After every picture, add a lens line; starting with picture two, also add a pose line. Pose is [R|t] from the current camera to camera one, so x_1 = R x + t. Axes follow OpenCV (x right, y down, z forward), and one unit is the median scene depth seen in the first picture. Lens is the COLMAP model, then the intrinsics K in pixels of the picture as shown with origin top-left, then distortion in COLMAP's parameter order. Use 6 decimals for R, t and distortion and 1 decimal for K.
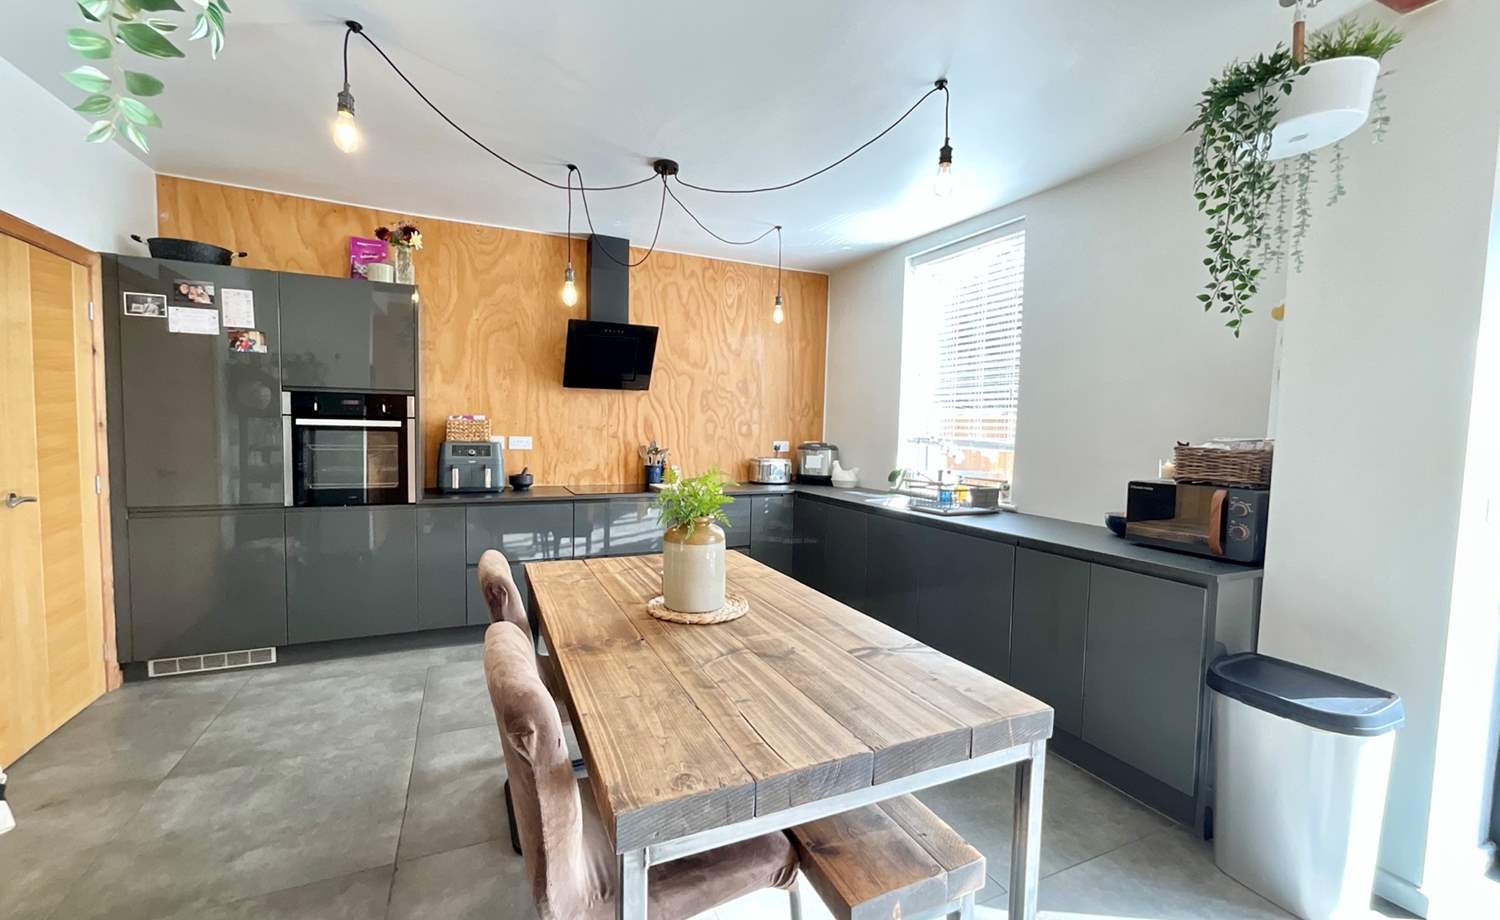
lens RADIAL K [[612.9, 0, 748.4], [0, 612.9, 462.4], [0, 0, 1]] dist [0.000271, 0.000785]
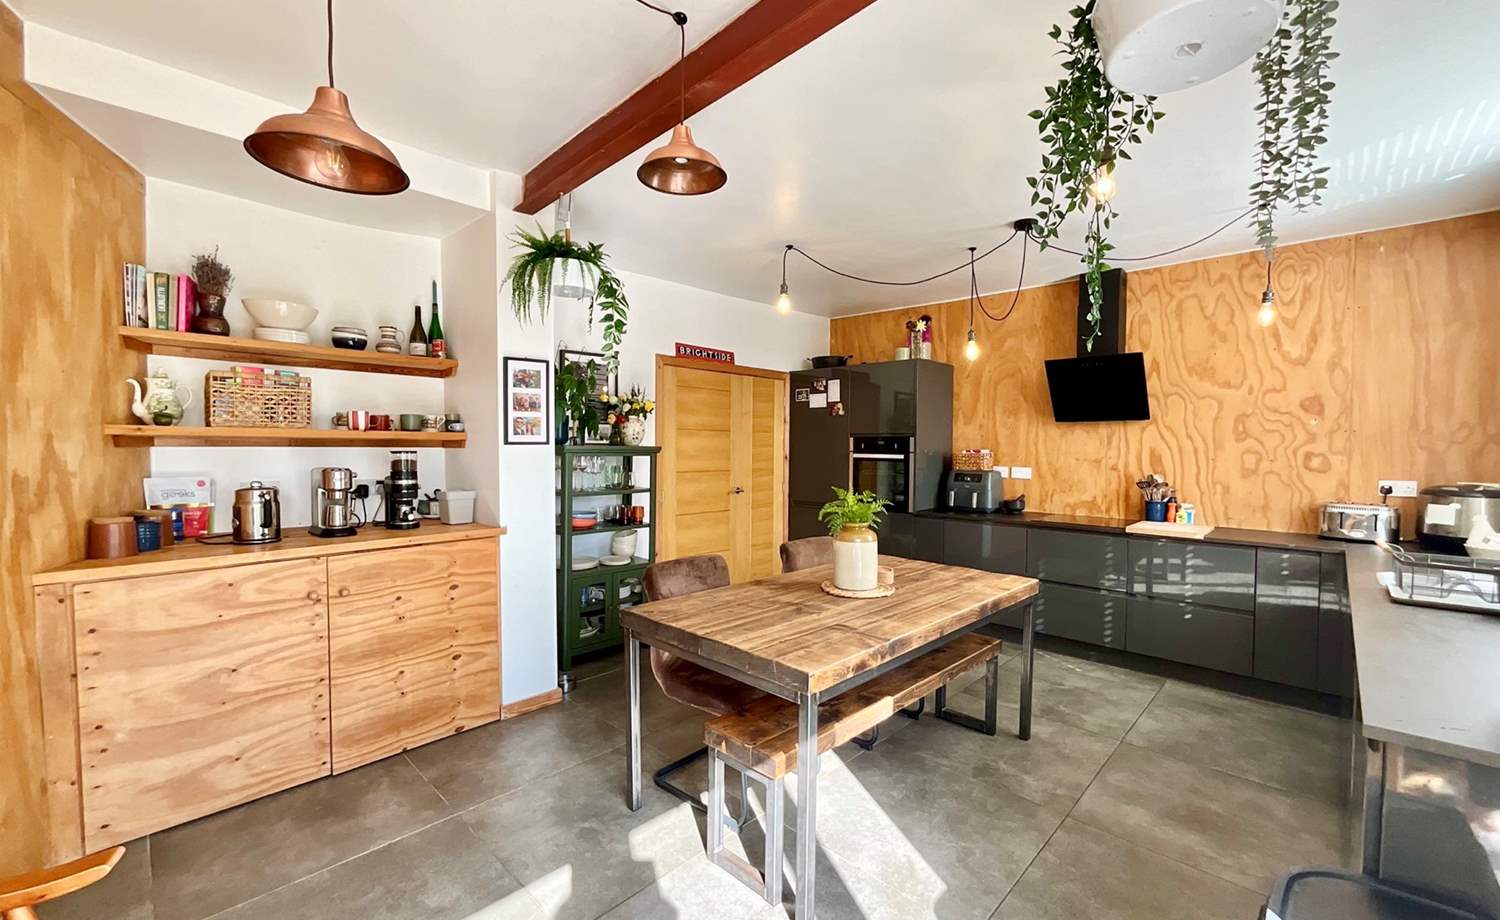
lens RADIAL K [[612.9, 0, 748.4], [0, 612.9, 462.4], [0, 0, 1]] dist [0.000271, 0.000785]
pose [[0.354823, 0.006831, -0.934909, 0.745635], [-0.055293, 0.998376, -0.013691, -0.010857], [0.933297, 0.056552, 0.354624, 0.172489]]
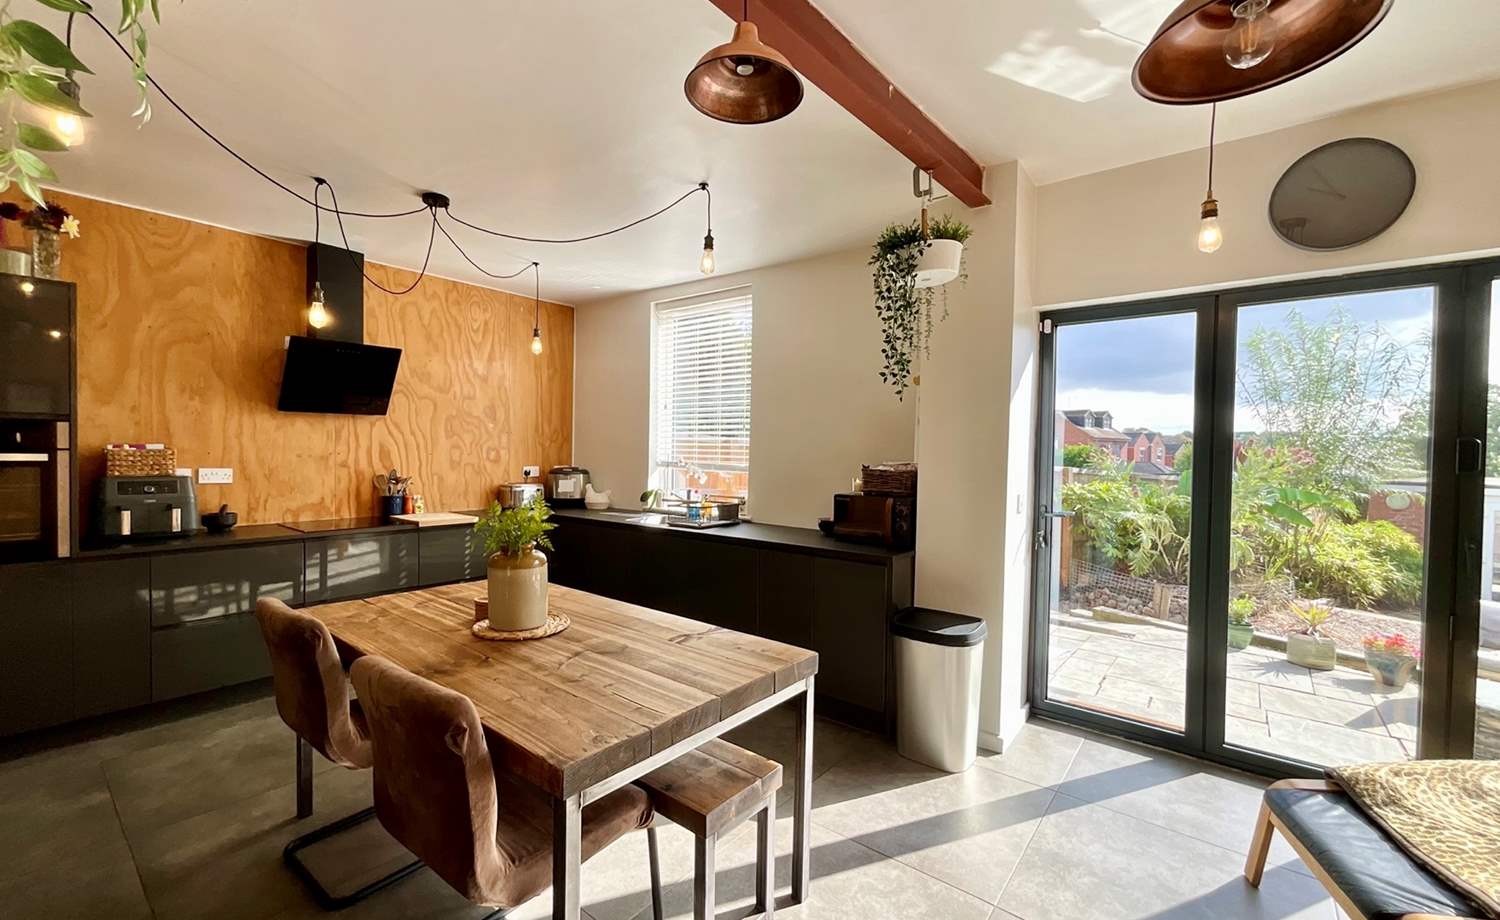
lens RADIAL K [[615.2, 0, 747.6], [0, 615.2, 460.1], [0, 0, 1]] dist [0.000026, 0.004091]
pose [[0.894802, -0.015226, 0.446204, -0.138081], [0.029836, 0.999223, -0.025736, -0.013943], [-0.445465, 0.036342, 0.894561, -0.120779]]
